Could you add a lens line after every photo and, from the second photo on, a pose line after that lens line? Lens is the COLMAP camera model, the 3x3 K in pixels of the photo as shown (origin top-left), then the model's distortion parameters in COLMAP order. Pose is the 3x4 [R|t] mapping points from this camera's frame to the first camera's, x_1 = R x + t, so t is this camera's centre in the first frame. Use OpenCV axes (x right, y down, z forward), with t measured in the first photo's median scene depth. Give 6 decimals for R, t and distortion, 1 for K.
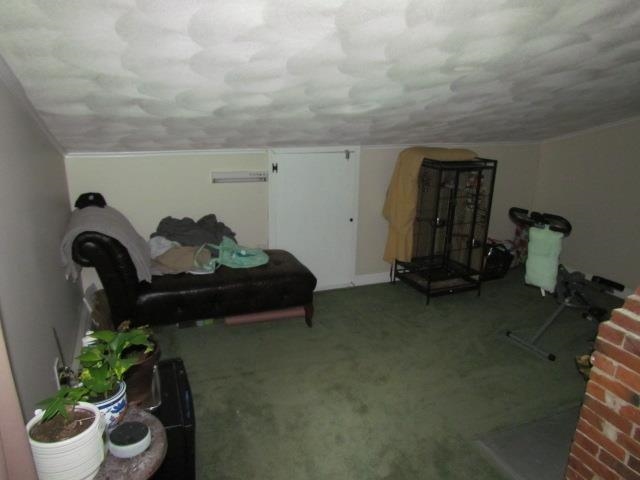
lens RADIAL K [[458.1, 0, 319.9], [0, 458.1, 240.4], [0, 0, 1]] dist [-0.025901, 0.001236]
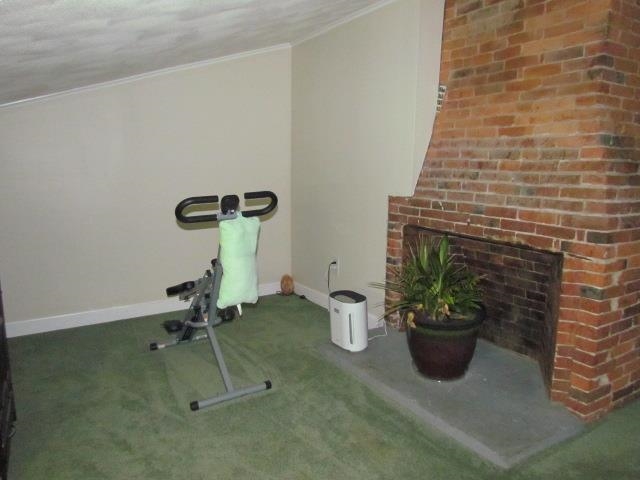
lens RADIAL K [[458.1, 0, 319.7], [0, 458.1, 238.6], [0, 0, 1]] dist [-0.025901, 0.001236]
pose [[-0.143083, -0.168721, 0.975223, -0.205391], [0.270426, 0.941201, 0.202512, -0.103483], [-0.952049, 0.292702, -0.089043, 0.967635]]
